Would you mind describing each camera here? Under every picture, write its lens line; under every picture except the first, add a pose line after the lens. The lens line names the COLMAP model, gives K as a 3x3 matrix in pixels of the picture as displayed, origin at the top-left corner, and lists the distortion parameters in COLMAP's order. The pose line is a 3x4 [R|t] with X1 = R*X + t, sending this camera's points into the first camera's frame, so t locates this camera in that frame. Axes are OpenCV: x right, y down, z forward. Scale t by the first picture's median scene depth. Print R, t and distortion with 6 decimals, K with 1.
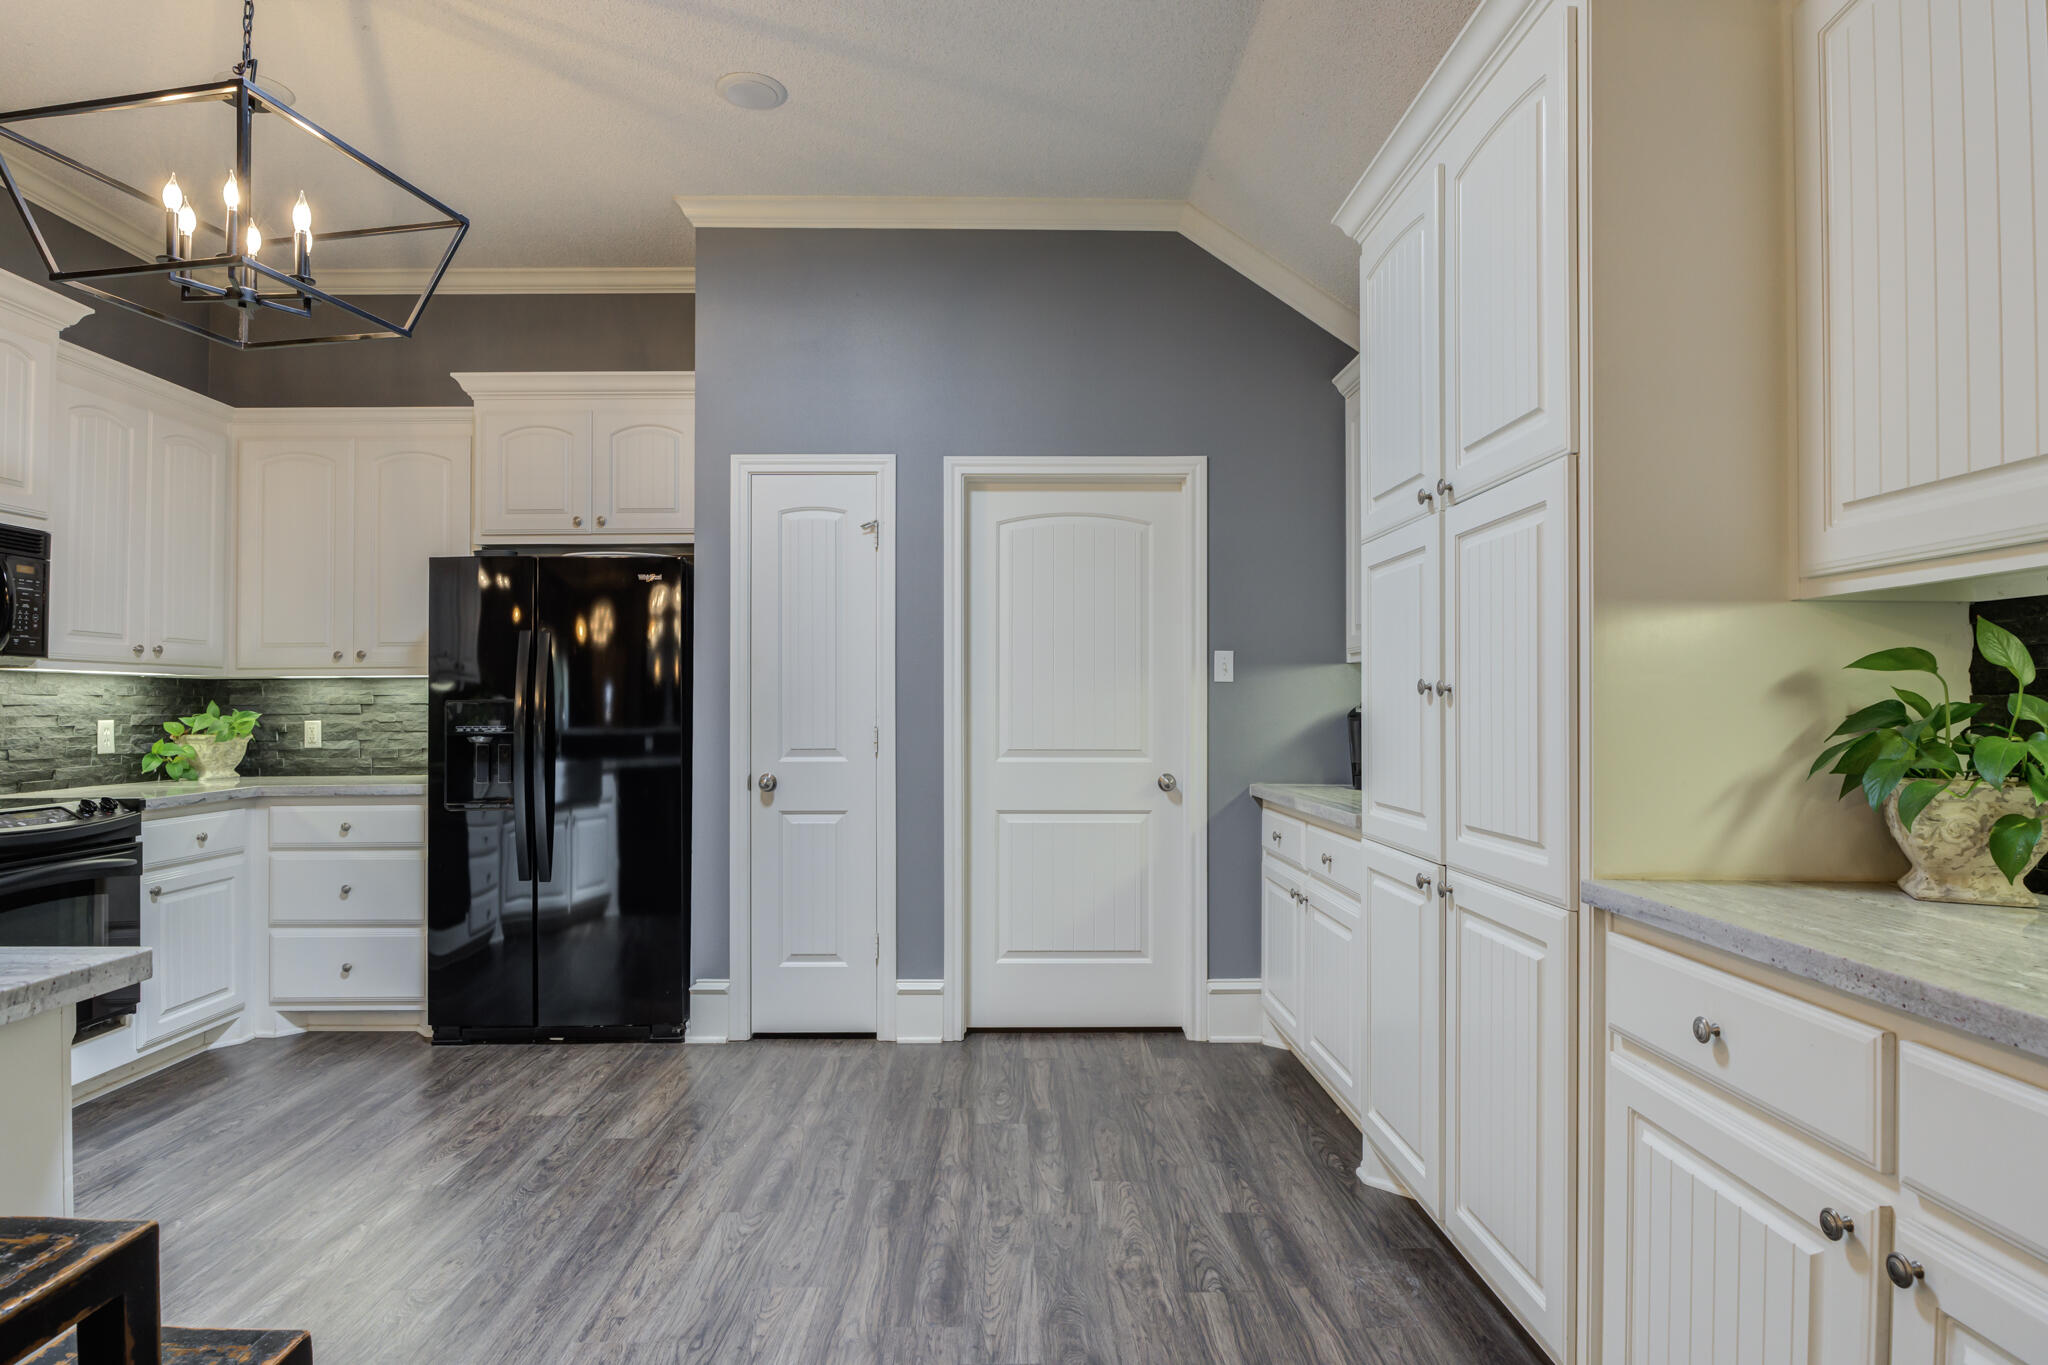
lens RADIAL K [[1141.9, 0, 1017.0], [0, 1141.9, 687.8], [0, 0, 1]] dist [-0.013238, -0.000270]
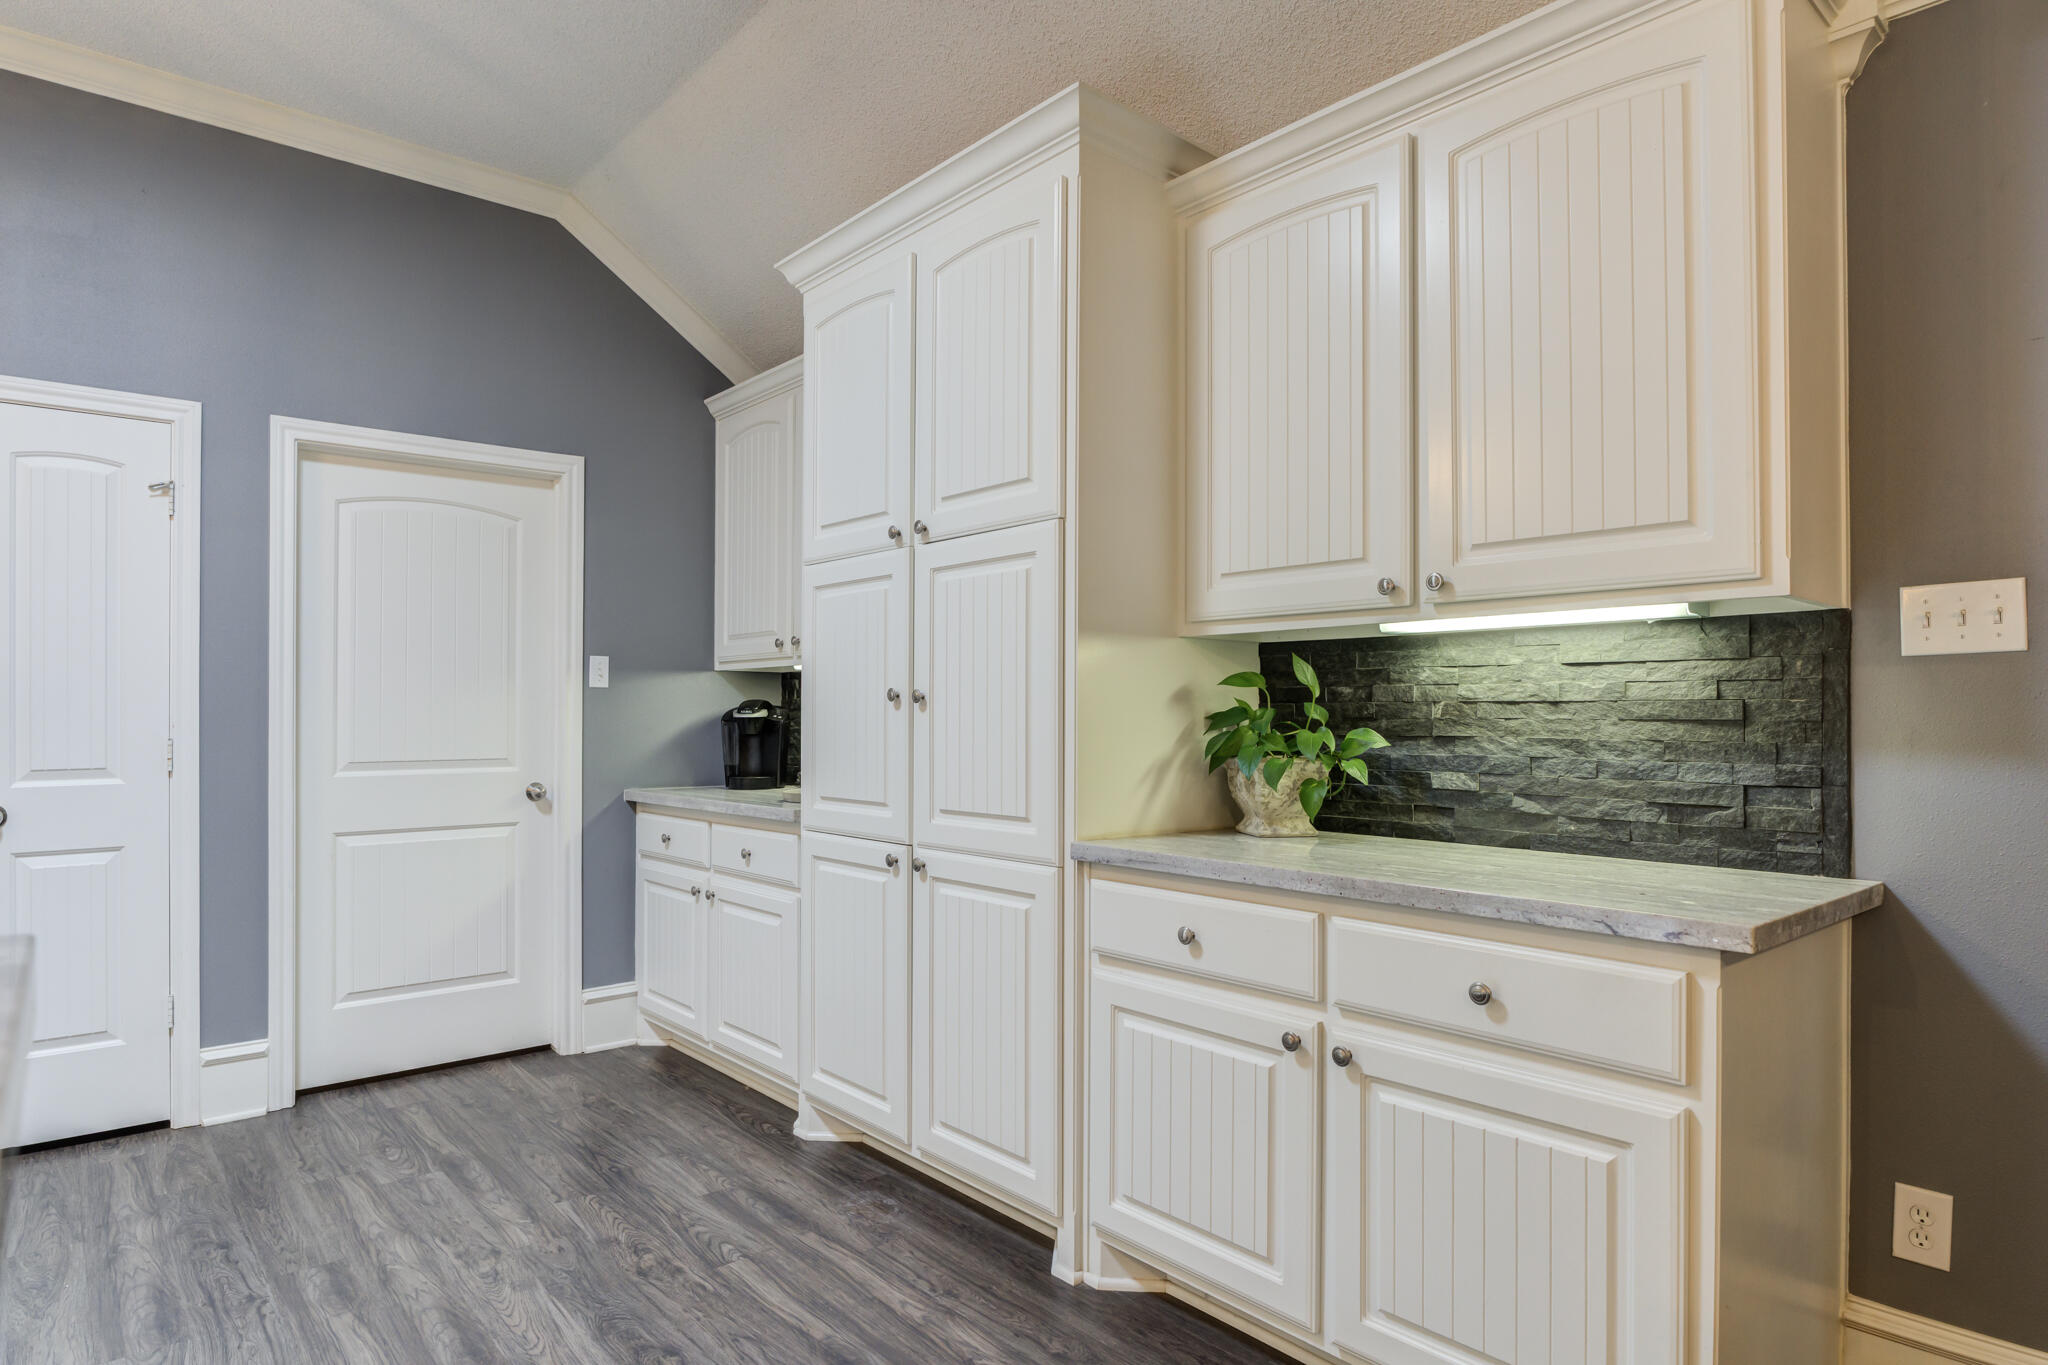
lens RADIAL K [[1141.9, 0, 1010.5], [0, 1141.9, 697.9], [0, 0, 1]] dist [-0.013238, -0.000270]
pose [[0.770354, 0.005993, 0.637589, -0.185844], [-0.008281, 0.999966, 0.000606, 0.000369], [-0.637563, -0.005747, 0.770377, 0.010600]]
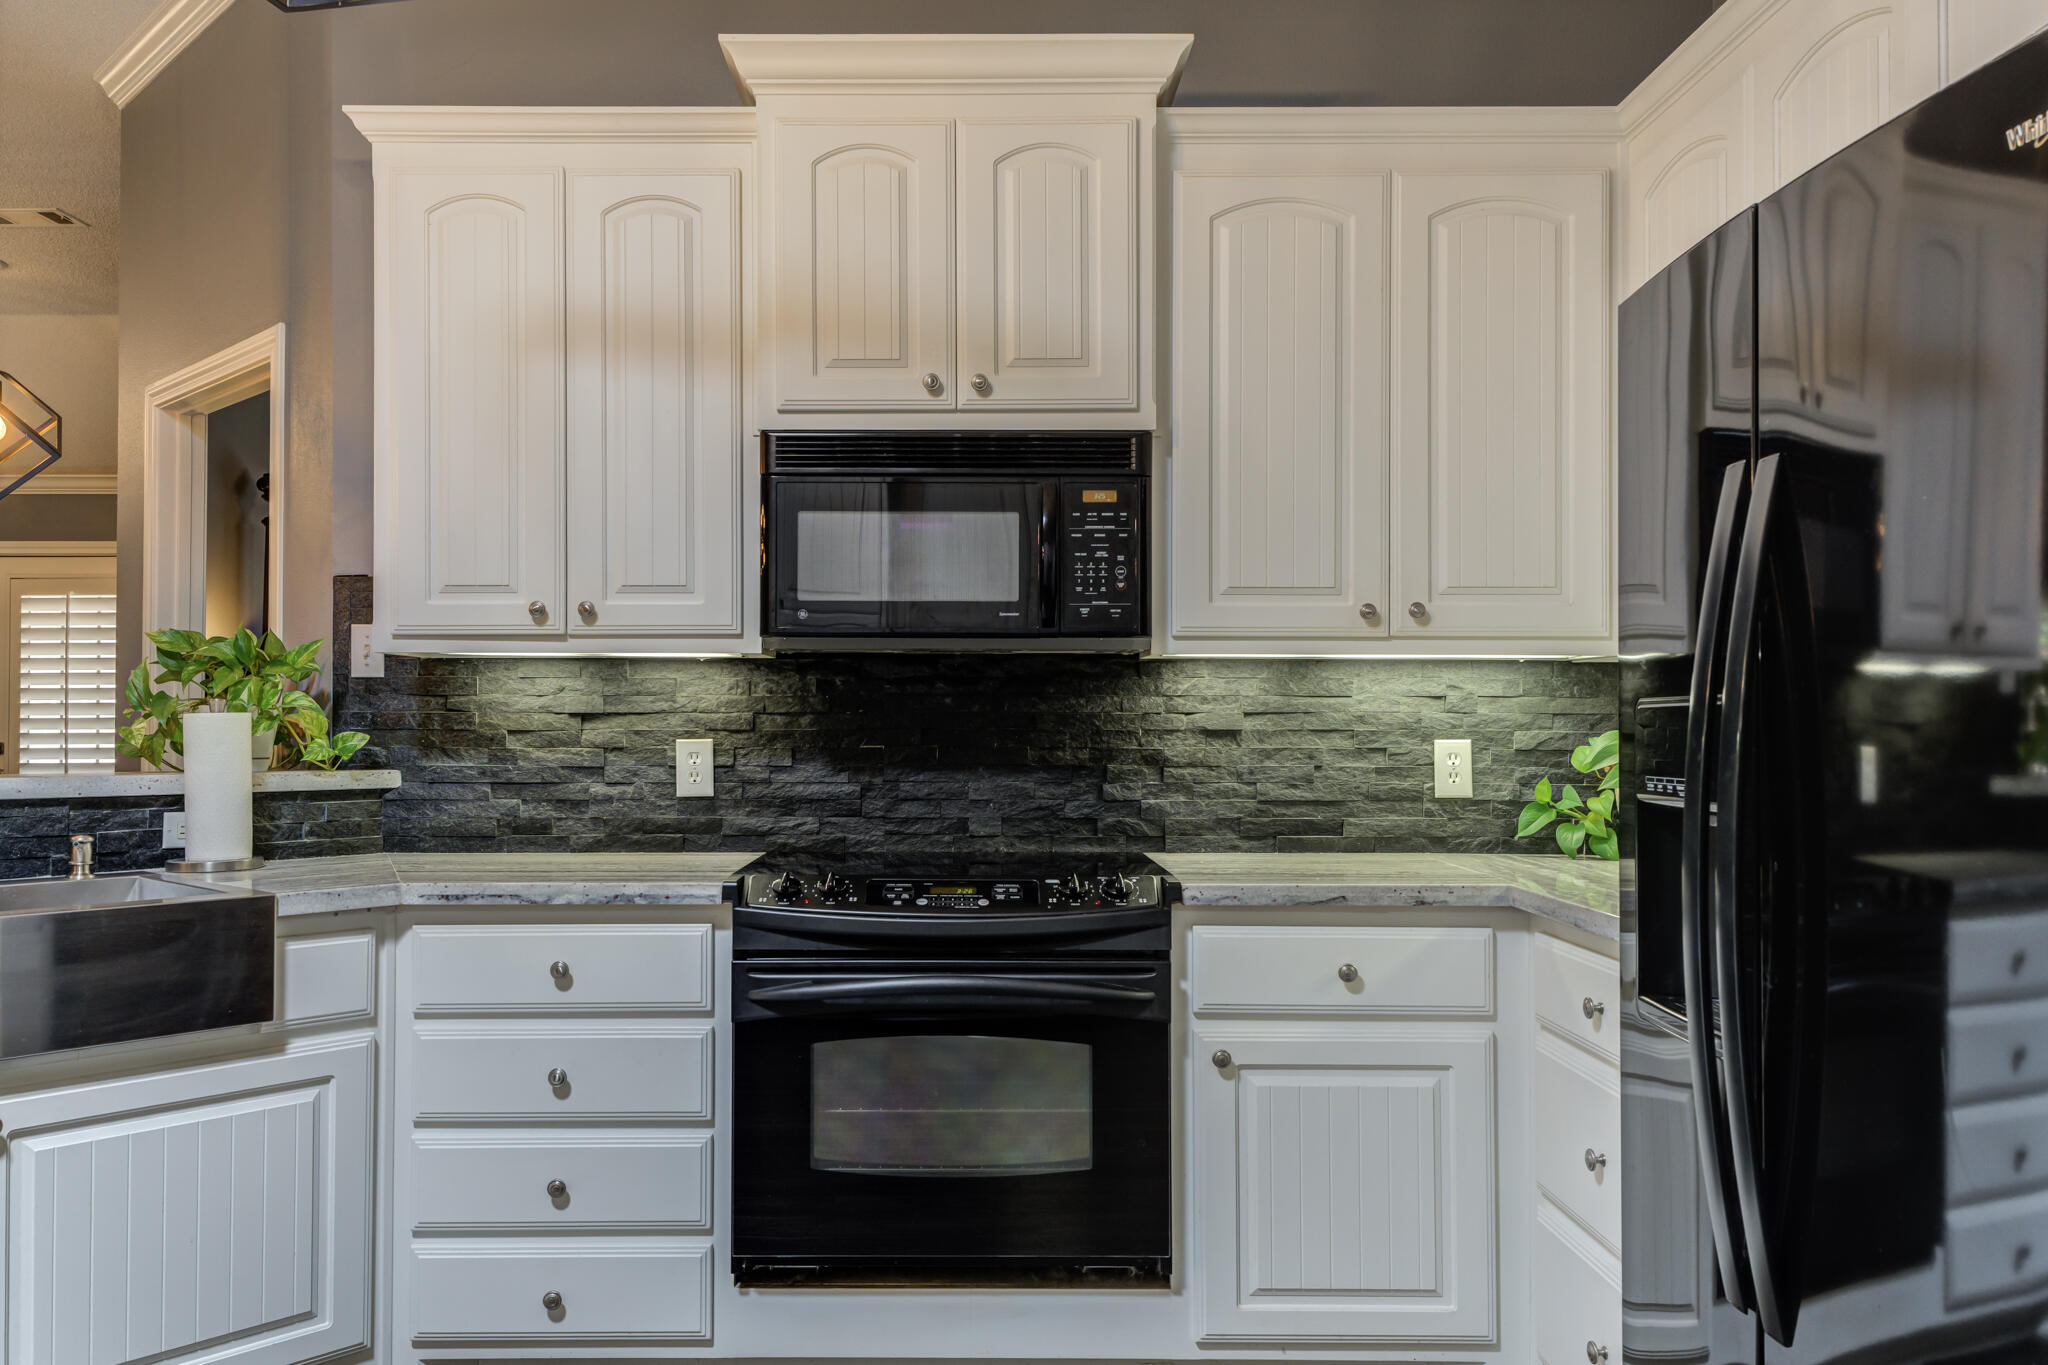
lens RADIAL K [[1528.2, 0, 948.5], [0, 1528.2, 683.9], [0, 0, 1]] dist [0.037273, -0.011681]
pose [[-0.054130, -0.015895, -0.998407, -0.018951], [0.015456, 0.999740, -0.016754, 0.010270], [0.998414, -0.016338, -0.053870, 0.806329]]
